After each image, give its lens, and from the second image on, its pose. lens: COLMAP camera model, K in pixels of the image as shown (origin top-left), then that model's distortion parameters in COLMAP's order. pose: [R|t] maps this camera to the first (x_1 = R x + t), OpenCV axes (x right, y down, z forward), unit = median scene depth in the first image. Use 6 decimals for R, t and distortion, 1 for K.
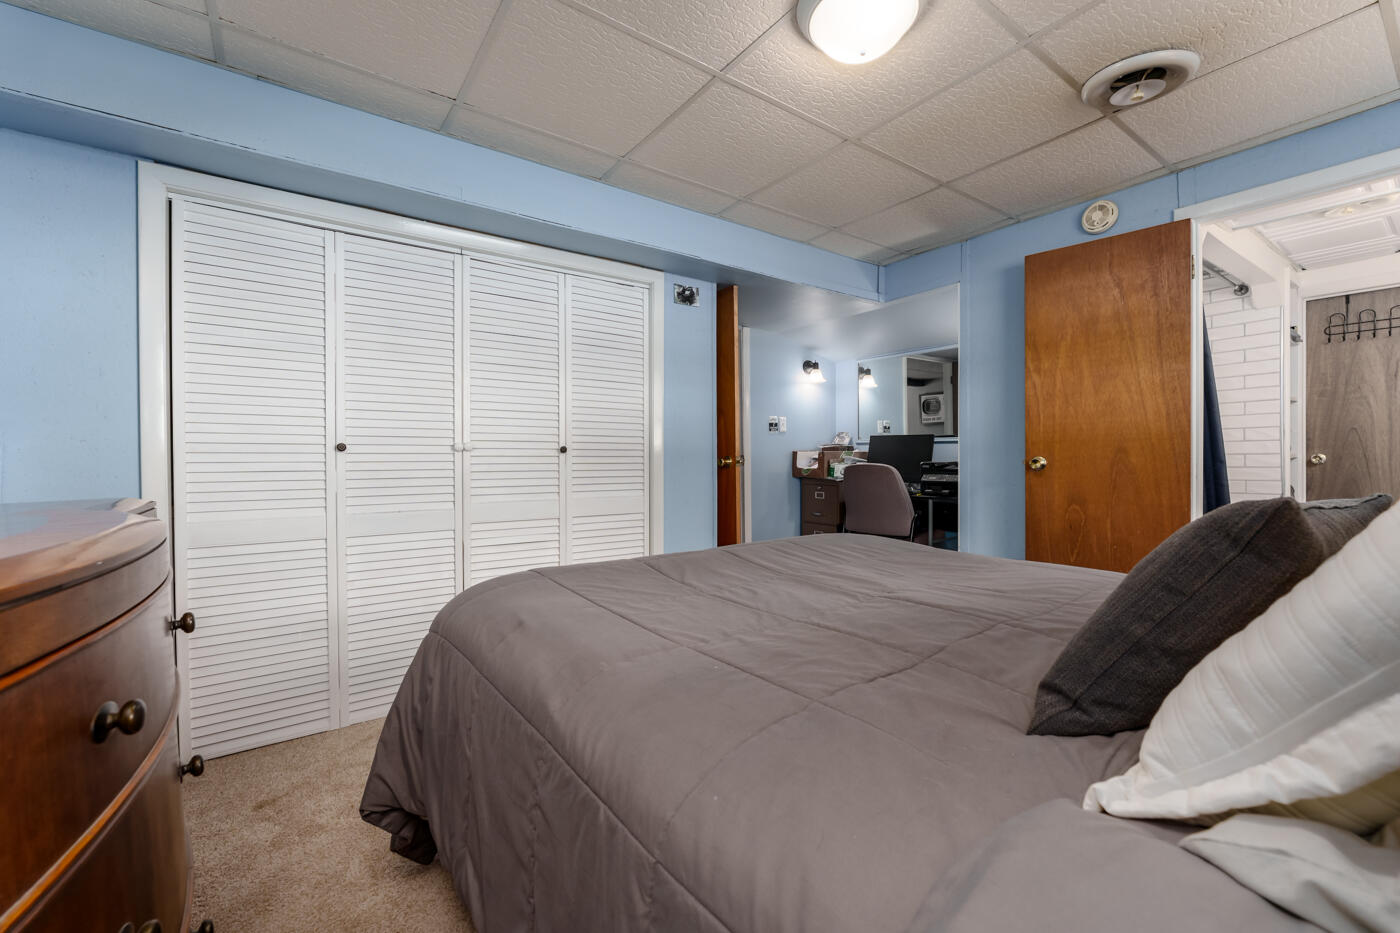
lens RADIAL K [[581.9, 0, 688.3], [0, 581.9, 459.3], [0, 0, 1]] dist [-0.005150, 0.000044]
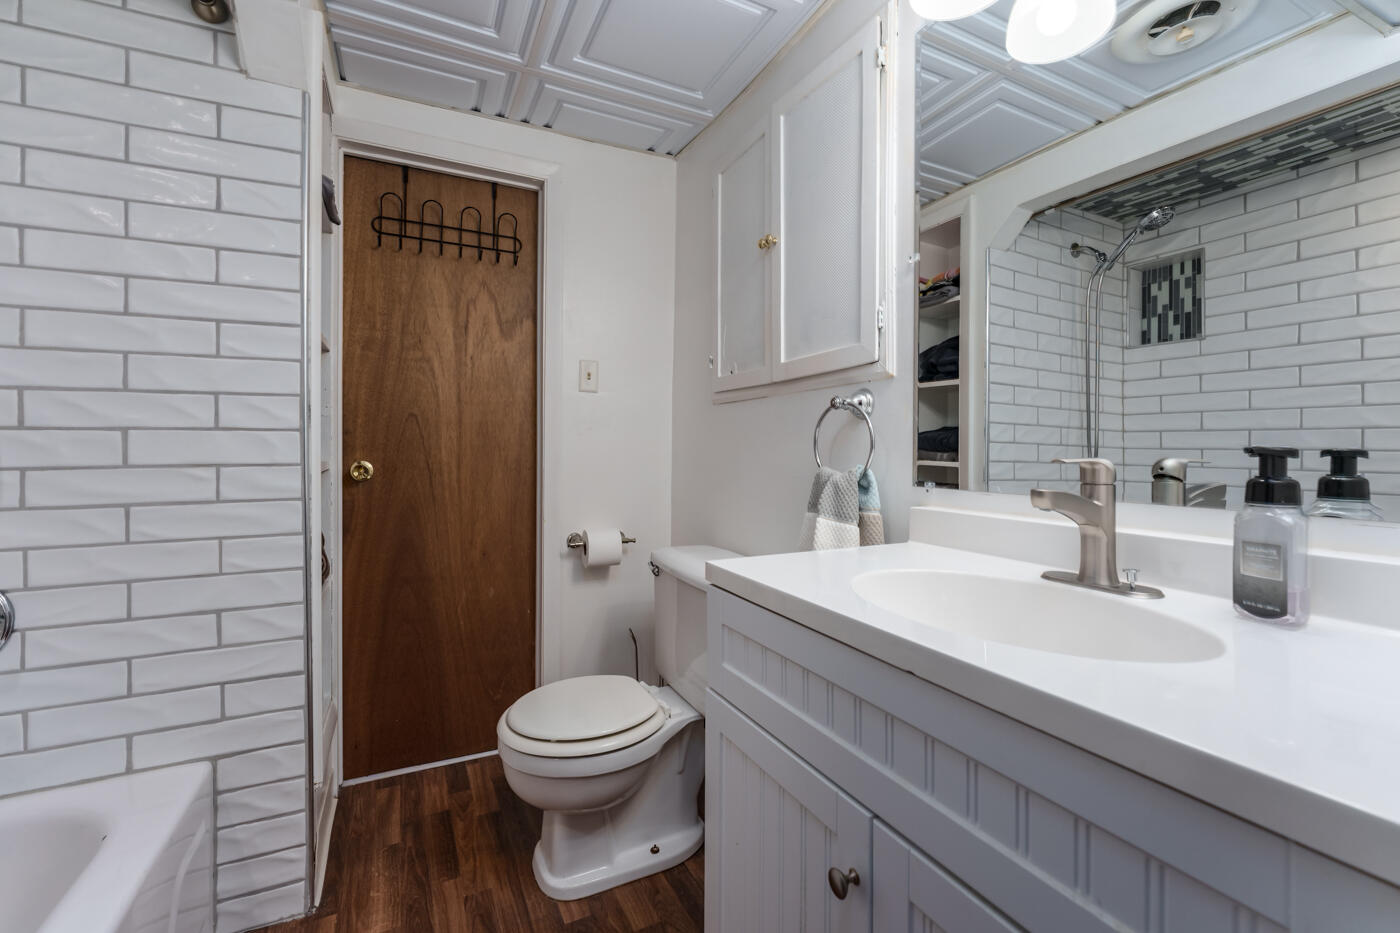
lens RADIAL K [[581.9, 0, 689.7], [0, 581.9, 454.5], [0, 0, 1]] dist [-0.005150, 0.000044]
pose [[0.173746, -0.001700, 0.984789, 0.655831], [-0.002829, 0.999994, 0.002225, -0.017662], [-0.984786, -0.003173, 0.173740, 0.647002]]
